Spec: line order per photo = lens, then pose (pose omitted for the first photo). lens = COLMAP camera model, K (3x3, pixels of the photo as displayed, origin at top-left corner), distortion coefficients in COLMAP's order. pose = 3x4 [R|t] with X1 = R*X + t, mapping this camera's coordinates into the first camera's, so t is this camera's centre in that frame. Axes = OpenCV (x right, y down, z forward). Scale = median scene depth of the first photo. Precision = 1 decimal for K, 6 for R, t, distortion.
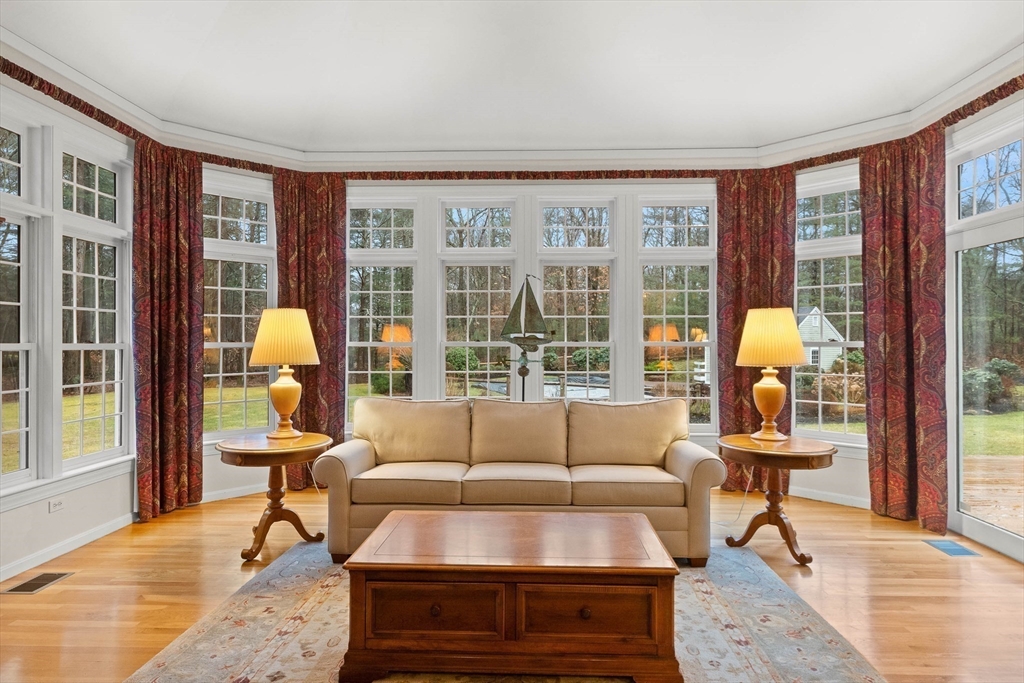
lens RADIAL K [[608.9, 0, 511.4], [0, 608.9, 339.8], [0, 0, 1]] dist [0.006035, -0.000681]
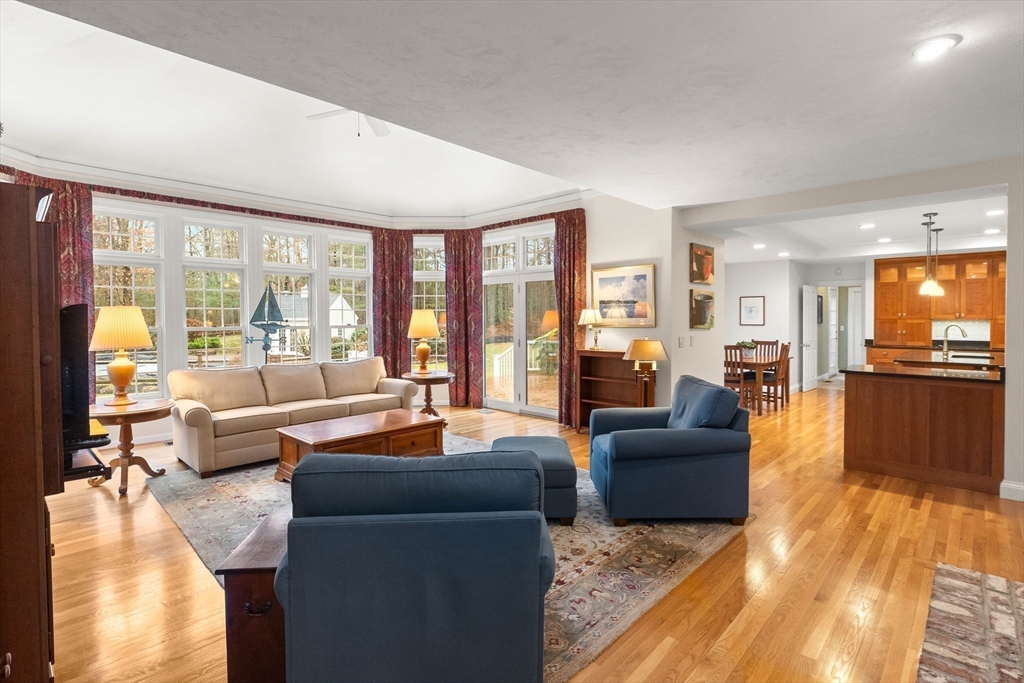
lens RADIAL K [[472.7, 0, 517.0], [0, 472.7, 335.2], [0, 0, 1]] dist [0.000771, -0.000090]
pose [[0.669318, -0.029104, 0.742406, -0.454236], [0.000668, 0.999256, 0.038571, -0.022197], [-0.742976, -0.025320, 0.668839, -0.248571]]
